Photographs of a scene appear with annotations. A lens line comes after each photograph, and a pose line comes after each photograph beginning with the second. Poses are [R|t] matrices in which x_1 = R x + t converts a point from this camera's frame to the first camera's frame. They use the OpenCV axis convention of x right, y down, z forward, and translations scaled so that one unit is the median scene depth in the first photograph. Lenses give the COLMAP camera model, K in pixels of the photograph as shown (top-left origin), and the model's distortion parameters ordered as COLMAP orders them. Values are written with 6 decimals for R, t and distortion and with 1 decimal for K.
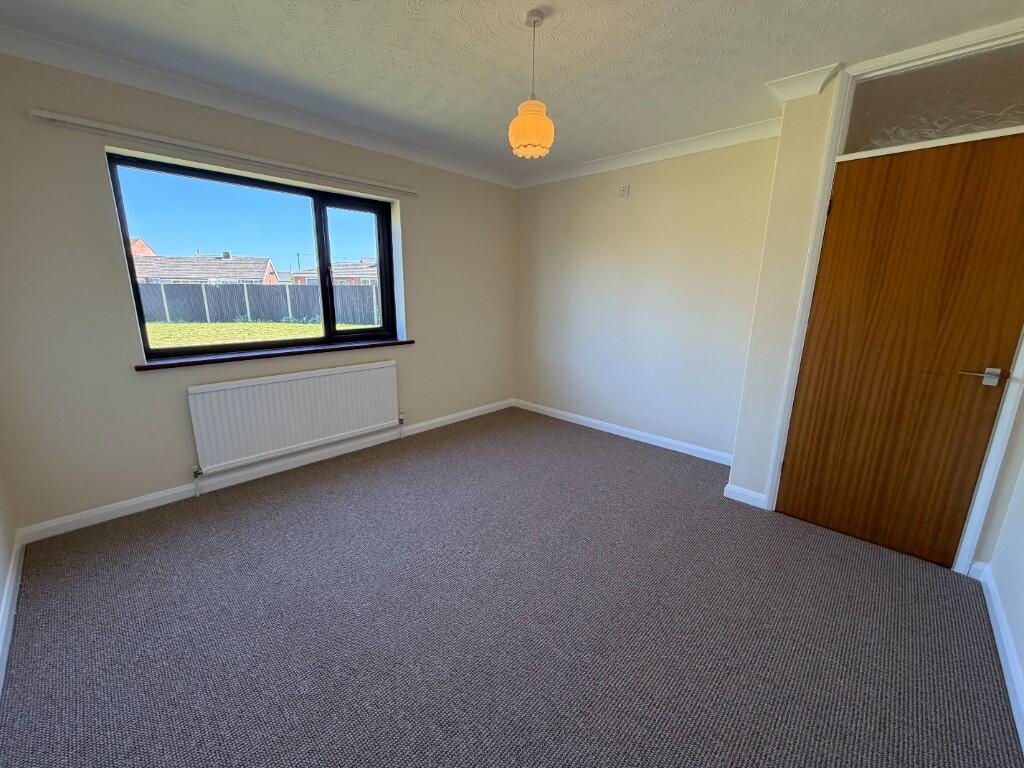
lens RADIAL K [[421.3, 0, 512.0], [0, 421.3, 384.0], [0, 0, 1]] dist [0.000669, 0.000025]
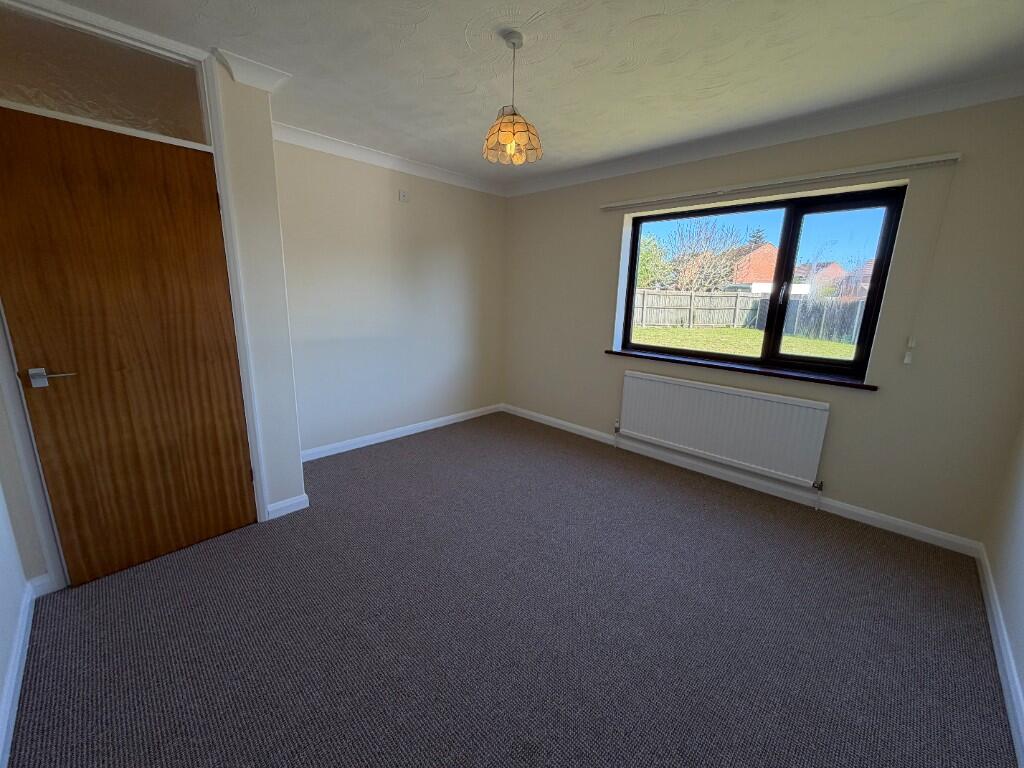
lens RADIAL K [[409.7, 0, 509.0], [0, 409.7, 379.8], [0, 0, 1]] dist [0.001399, 0.000129]
pose [[-0.025772, 0.197926, -0.979878, 0.508645], [-0.248178, 0.948250, 0.198065, -0.117397], [0.968372, 0.248288, 0.024683, 0.497966]]
